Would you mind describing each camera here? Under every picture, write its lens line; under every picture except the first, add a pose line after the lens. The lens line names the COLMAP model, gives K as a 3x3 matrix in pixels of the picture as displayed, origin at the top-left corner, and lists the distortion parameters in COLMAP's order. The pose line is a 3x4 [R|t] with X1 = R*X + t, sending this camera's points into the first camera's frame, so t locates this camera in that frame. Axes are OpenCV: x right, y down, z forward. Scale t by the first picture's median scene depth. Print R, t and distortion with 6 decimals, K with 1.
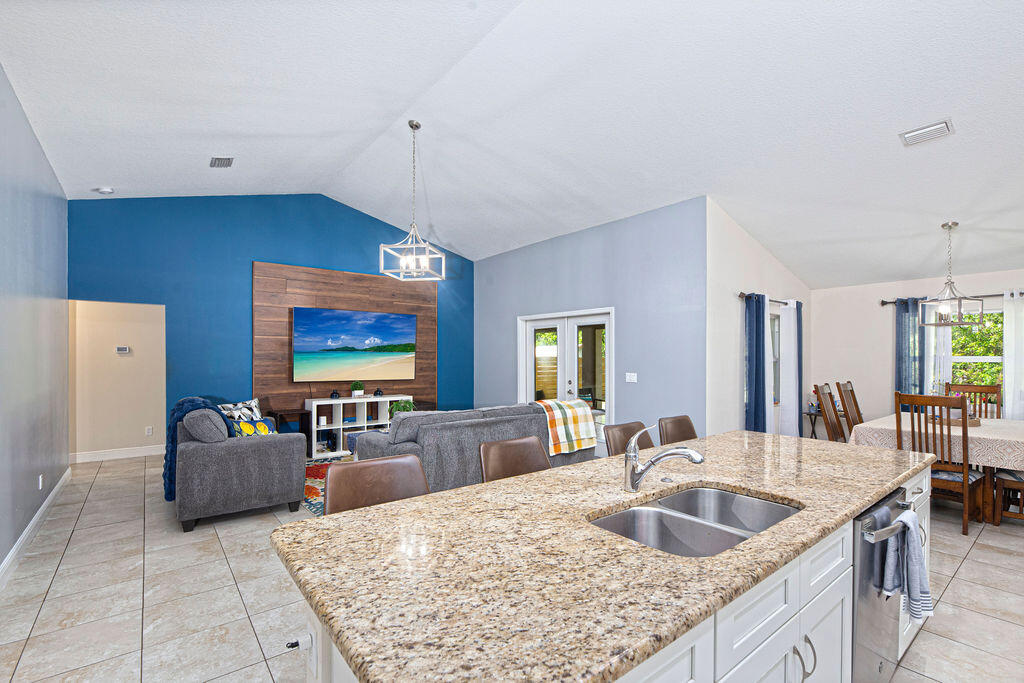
lens RADIAL K [[453.9, 0, 507.8], [0, 453.9, 355.8], [0, 0, 1]] dist [-0.001626, -0.003014]
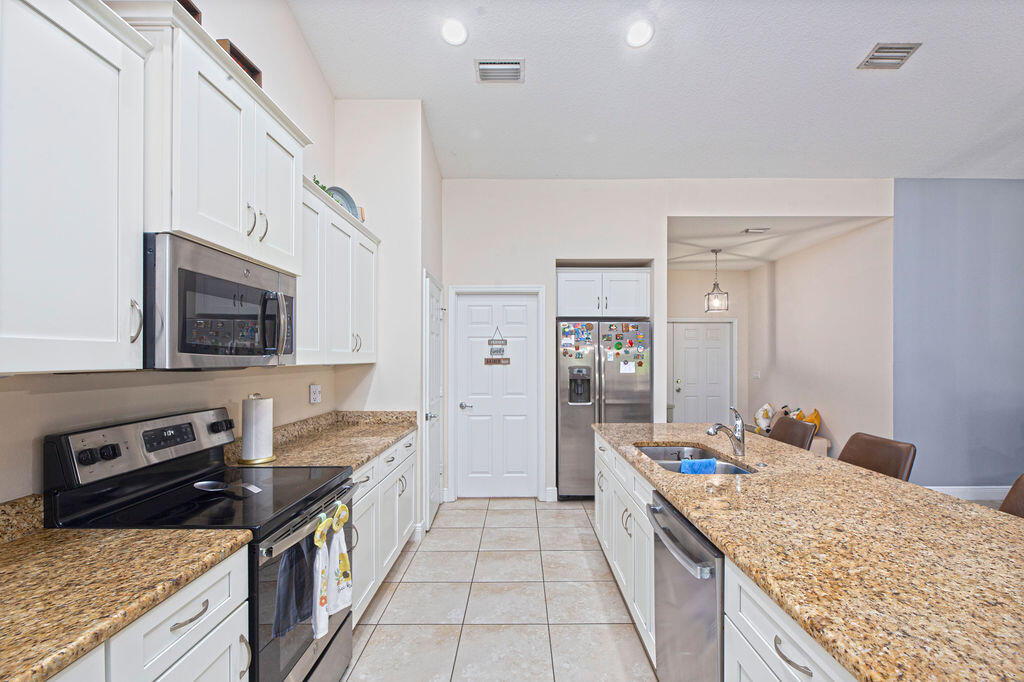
lens RADIAL K [[453.9, 0, 526.3], [0, 453.9, 358.4], [0, 0, 1]] dist [-0.001626, -0.003014]
pose [[-0.608766, -0.002758, -0.793345, 0.687243], [0.001049, 0.999990, -0.004281, 0.004116], [0.793349, -0.003438, -0.608757, 0.518491]]
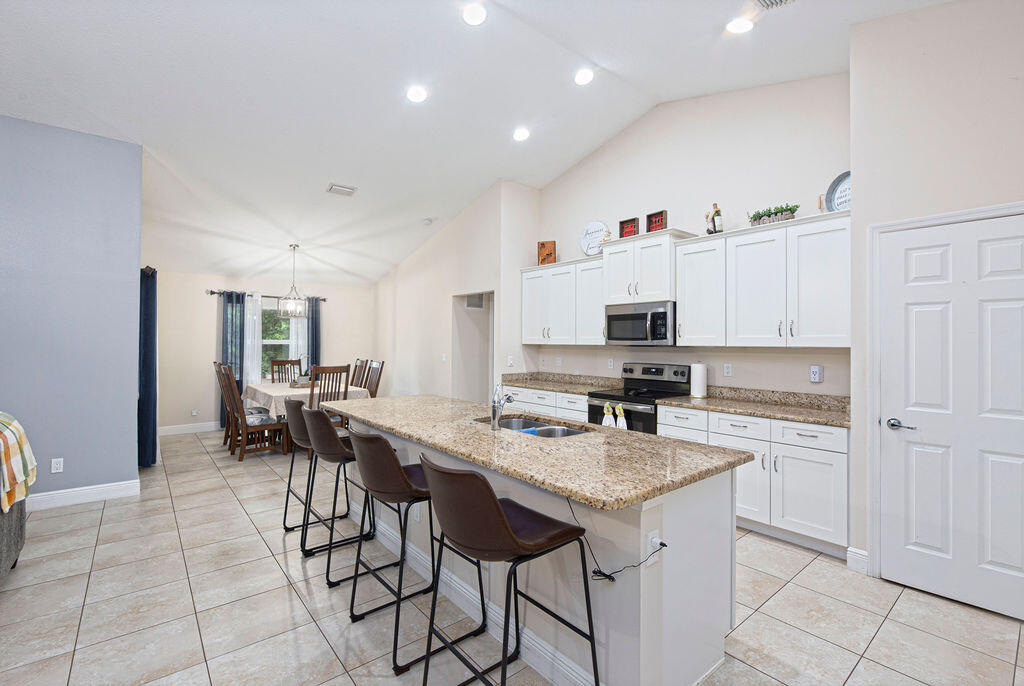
lens RADIAL K [[453.9, 0, 516.8], [0, 453.9, 336.2], [0, 0, 1]] dist [-0.001626, -0.003014]
pose [[-0.029650, 0.012375, 0.999484, -0.479750], [-0.007368, 0.999893, -0.012598, 0.003291], [-0.999533, -0.007737, -0.029556, 0.383368]]
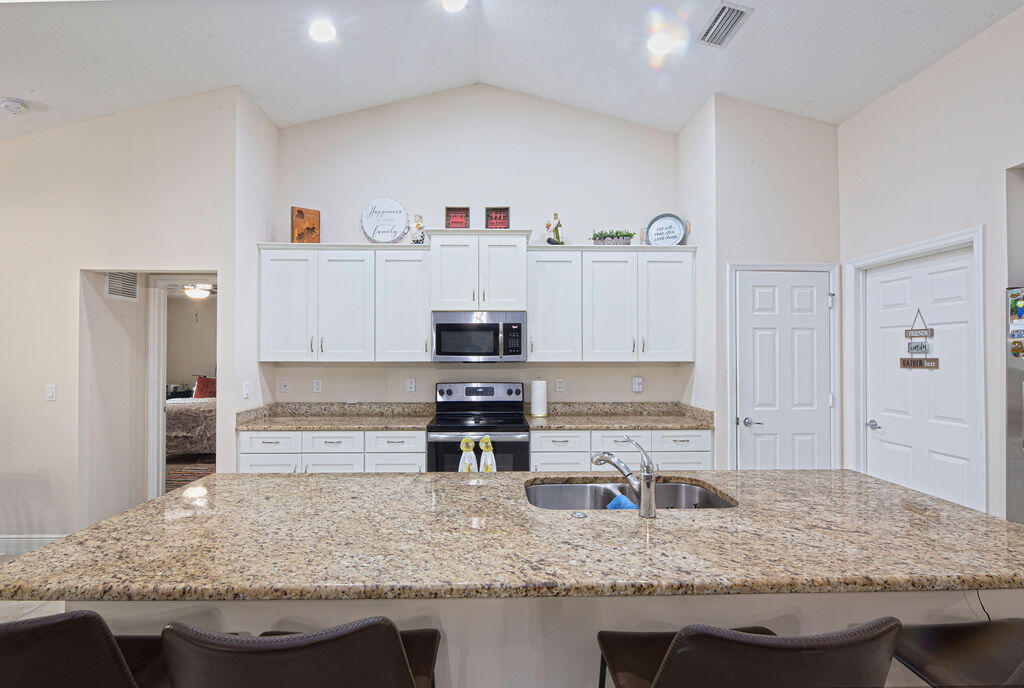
lens RADIAL K [[453.9, 0, 498.8], [0, 453.9, 351.6], [0, 0, 1]] dist [-0.001626, -0.003014]
pose [[-0.798498, 0.000476, 0.601998, -0.011252], [-0.001977, 0.999992, -0.003414, -0.007309], [-0.601995, -0.003916, -0.798490, 0.736770]]
